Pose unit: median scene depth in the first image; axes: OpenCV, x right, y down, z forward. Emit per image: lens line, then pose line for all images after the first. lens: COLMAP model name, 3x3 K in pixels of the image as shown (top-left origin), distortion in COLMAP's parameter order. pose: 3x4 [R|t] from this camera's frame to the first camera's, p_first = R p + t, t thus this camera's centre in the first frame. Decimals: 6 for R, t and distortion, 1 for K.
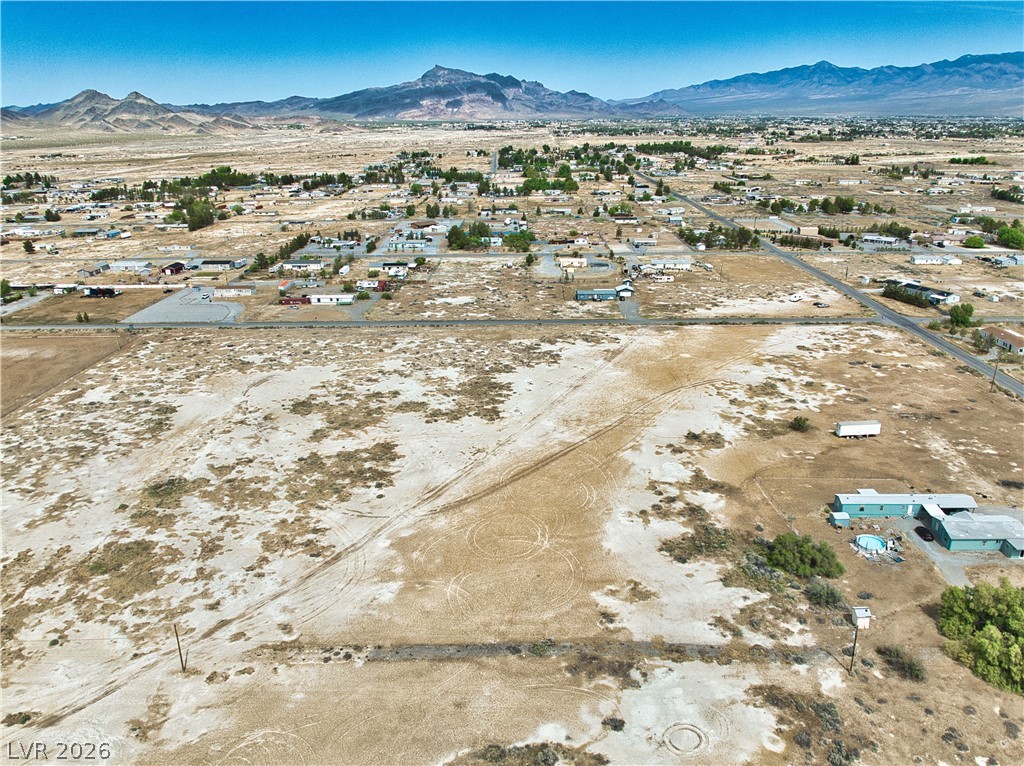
lens RADIAL K [[737.9, 0, 514.7], [0, 737.9, 405.8], [0, 0, 1]] dist [-0.026068, -0.026273]
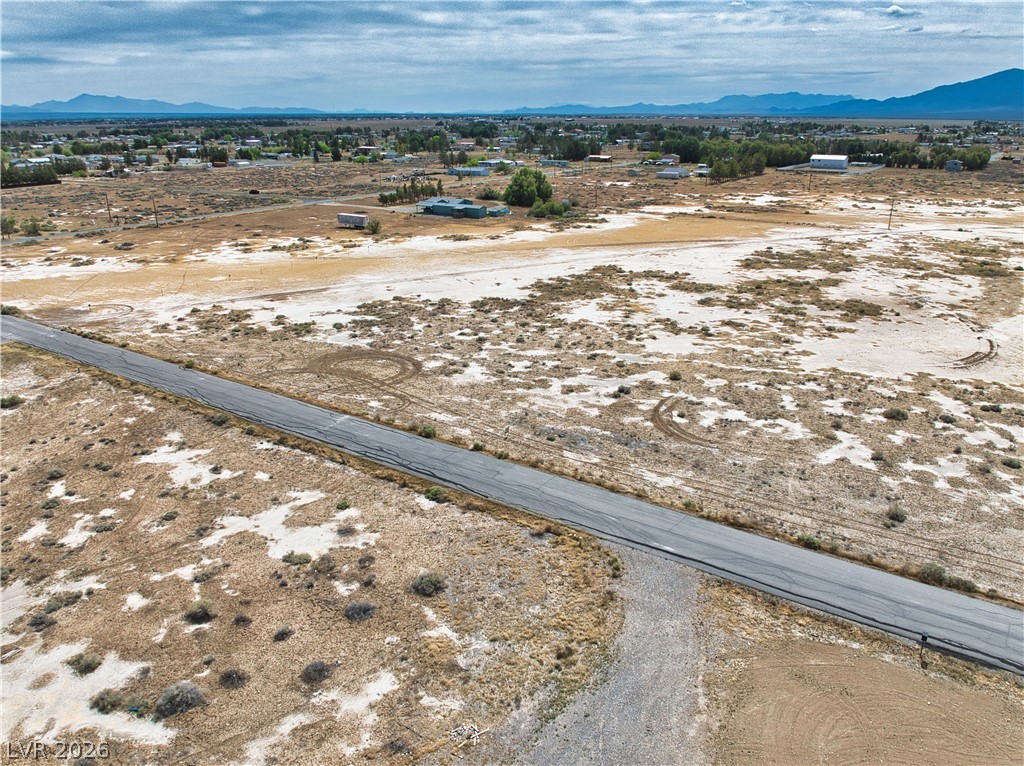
lens RADIAL K [[755.5, 0, 515.1], [0, 755.5, 380.2], [0, 0, 1]] dist [-0.039833, -0.003849]
pose [[-0.835214, -0.168797, 0.523379, -0.522372], [0.215636, 0.774982, 0.594057, -0.526588], [-0.505885, 0.609024, -0.610877, 2.133260]]
